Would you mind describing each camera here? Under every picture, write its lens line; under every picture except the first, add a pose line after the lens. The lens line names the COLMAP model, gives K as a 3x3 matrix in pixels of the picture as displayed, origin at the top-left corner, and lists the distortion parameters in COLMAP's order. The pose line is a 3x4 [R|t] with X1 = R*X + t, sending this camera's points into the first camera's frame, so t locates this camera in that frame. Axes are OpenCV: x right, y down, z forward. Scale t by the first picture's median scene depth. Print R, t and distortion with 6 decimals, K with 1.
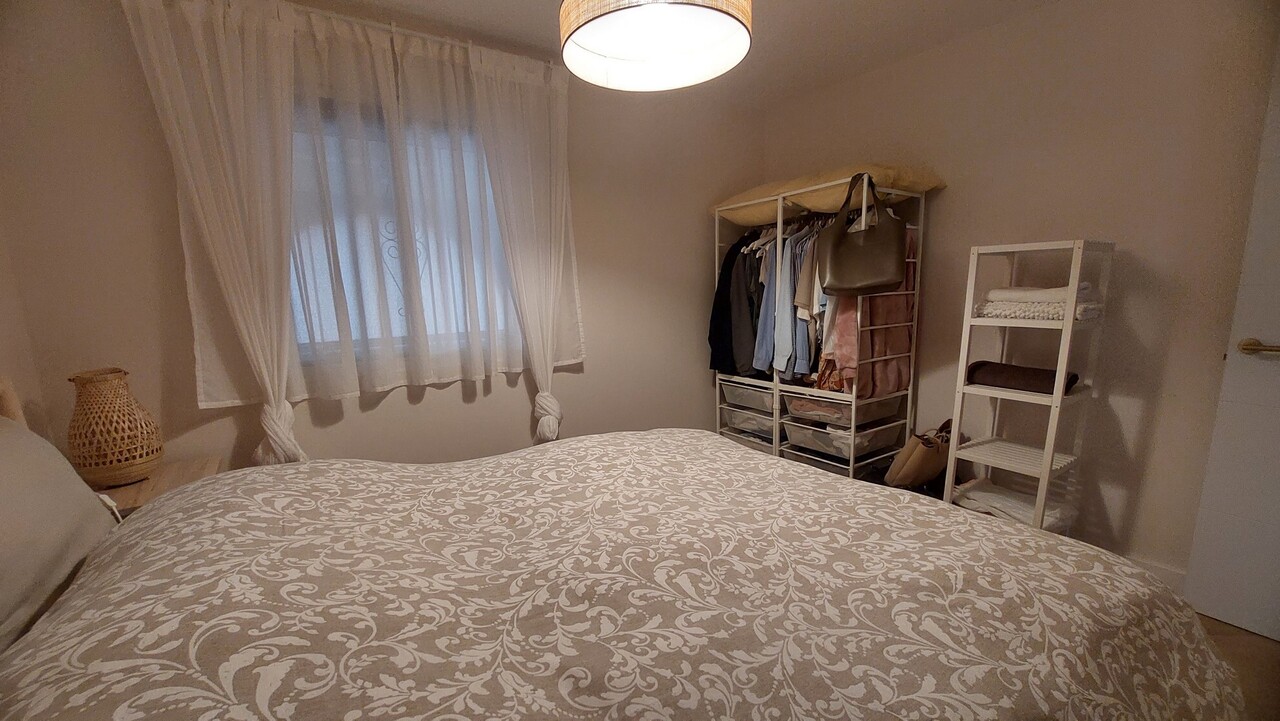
lens RADIAL K [[506.1, 0, 629.0], [0, 506.1, 384.3], [0, 0, 1]] dist [-0.018334, -0.000347]
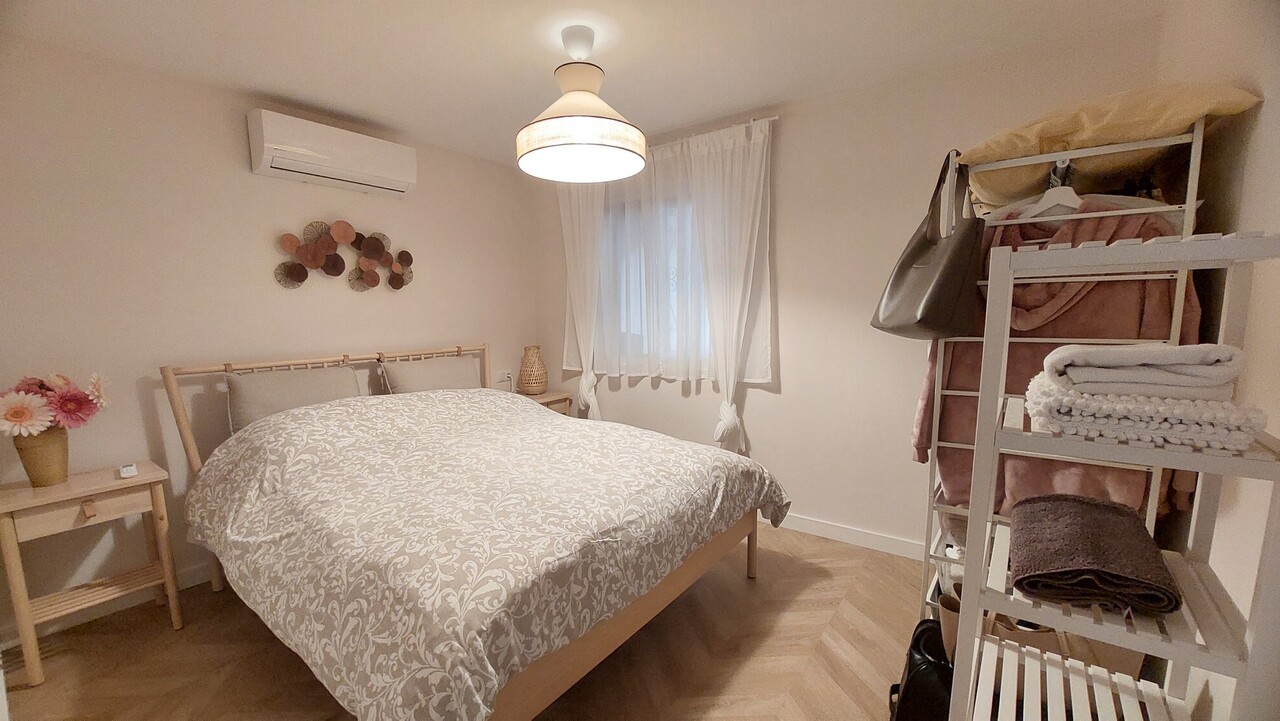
lens RADIAL K [[506.1, 0, 629.0], [0, 506.1, 384.3], [0, 0, 1]] dist [-0.018334, -0.000347]
pose [[0.326590, 0.155816, -0.932234, 1.837465], [-0.167024, 0.980310, 0.105338, -0.237116], [0.930291, 0.121303, 0.346184, 0.809100]]
